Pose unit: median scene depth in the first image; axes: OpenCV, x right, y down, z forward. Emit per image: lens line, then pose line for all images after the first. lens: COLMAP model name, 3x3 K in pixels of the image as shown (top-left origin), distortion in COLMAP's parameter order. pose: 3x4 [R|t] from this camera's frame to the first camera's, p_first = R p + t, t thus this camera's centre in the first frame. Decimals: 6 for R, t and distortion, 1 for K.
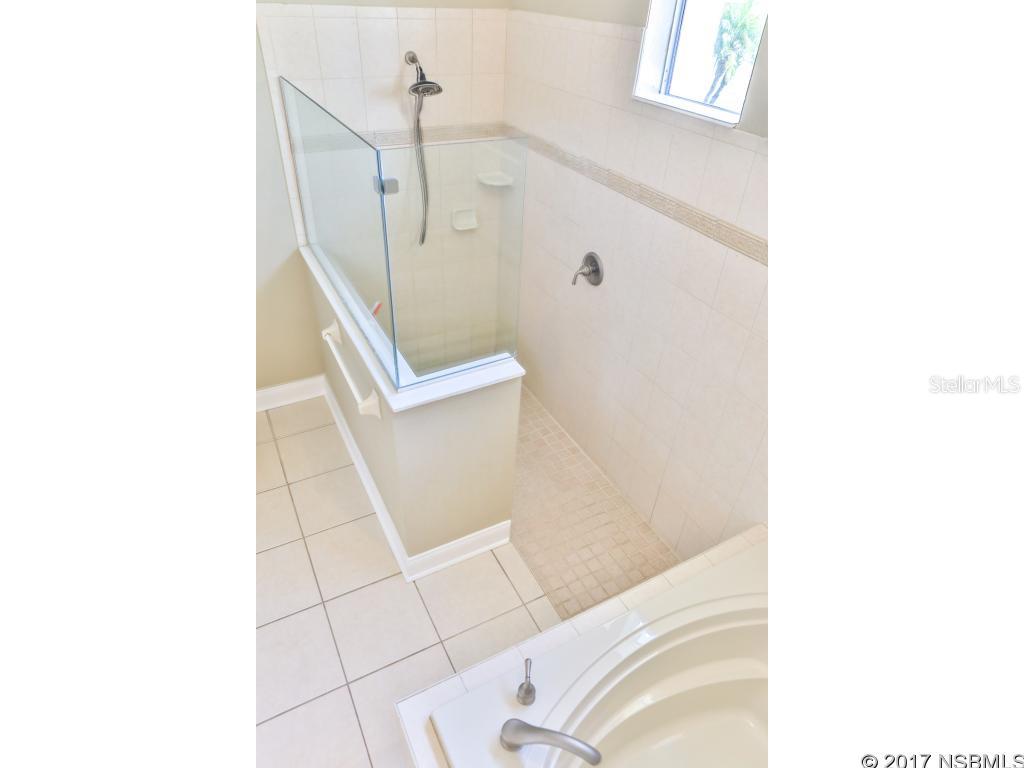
lens RADIAL K [[557.8, 0, 528.5], [0, 557.8, 388.0], [0, 0, 1]] dist [-0.043857, 0.025554]
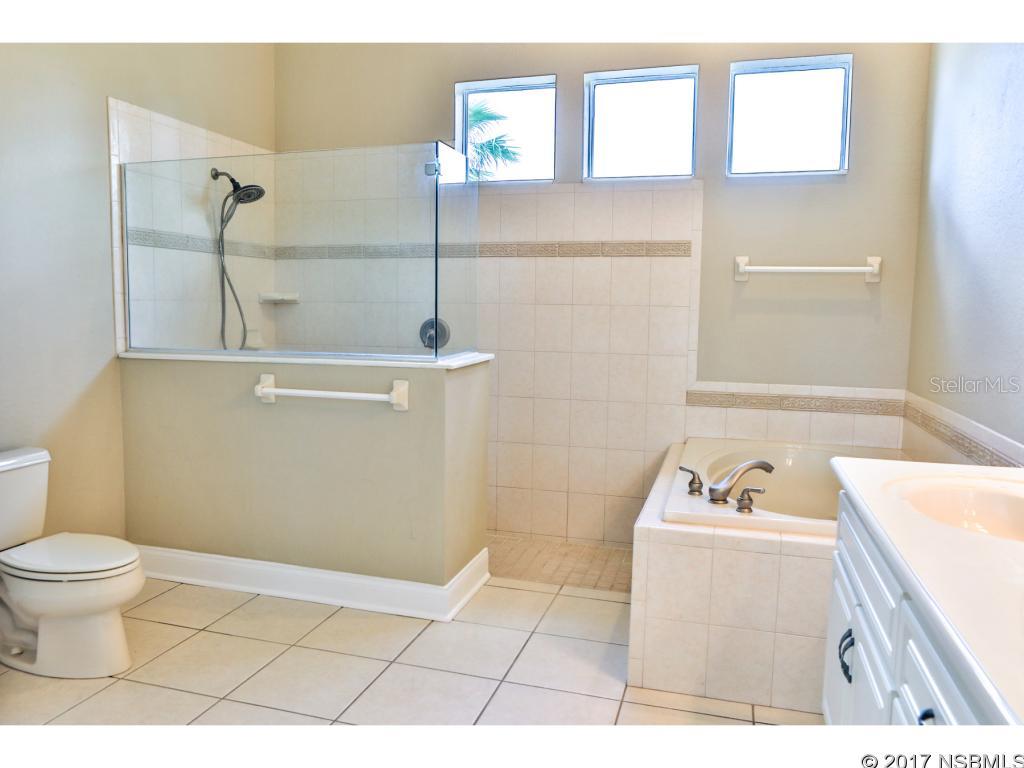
lens RADIAL K [[724.9, 0, 512.0], [0, 724.9, 384.0], [0, 0, 1]] dist [-0.081352, 0.091222]
pose [[0.715681, -0.123276, 0.687462, -0.794072], [0.436073, 0.847740, -0.301955, 0.382415], [-0.545565, 0.515887, 0.660469, 0.021125]]
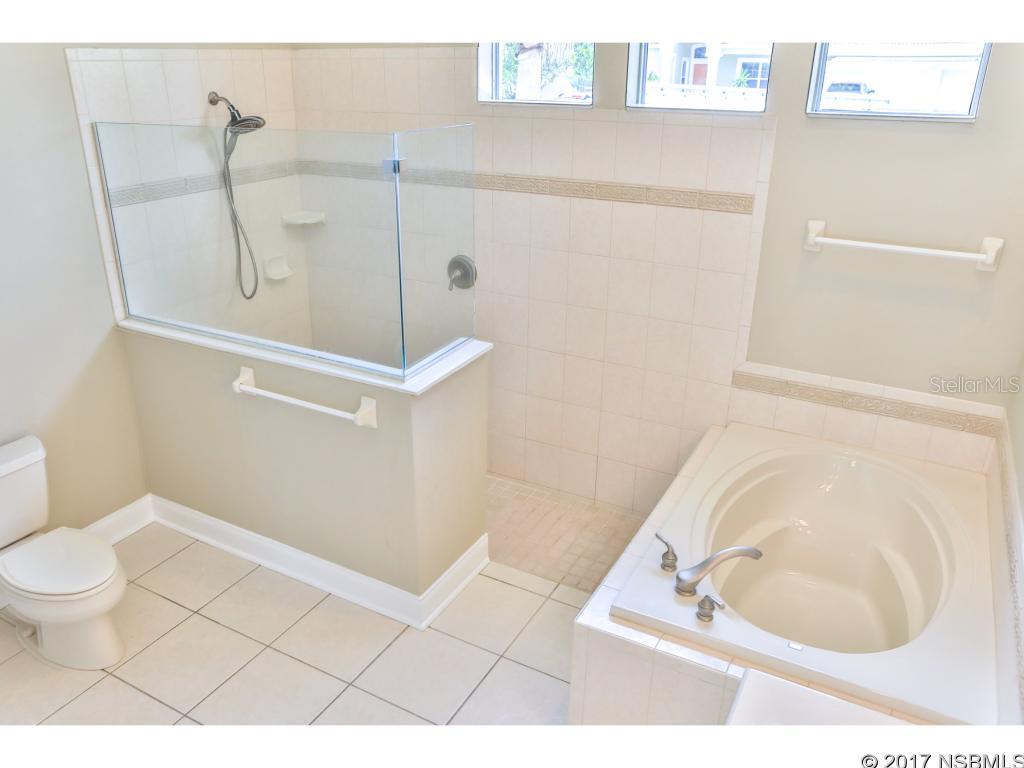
lens RADIAL K [[758.1, 0, 507.1], [0, 758.1, 376.3], [0, 0, 1]] dist [-0.080006, 0.089199]
pose [[0.845478, -0.249998, 0.471877, -0.510808], [0.349124, 0.927418, -0.134196, 0.172404], [-0.404079, 0.278203, 0.871391, -0.158170]]
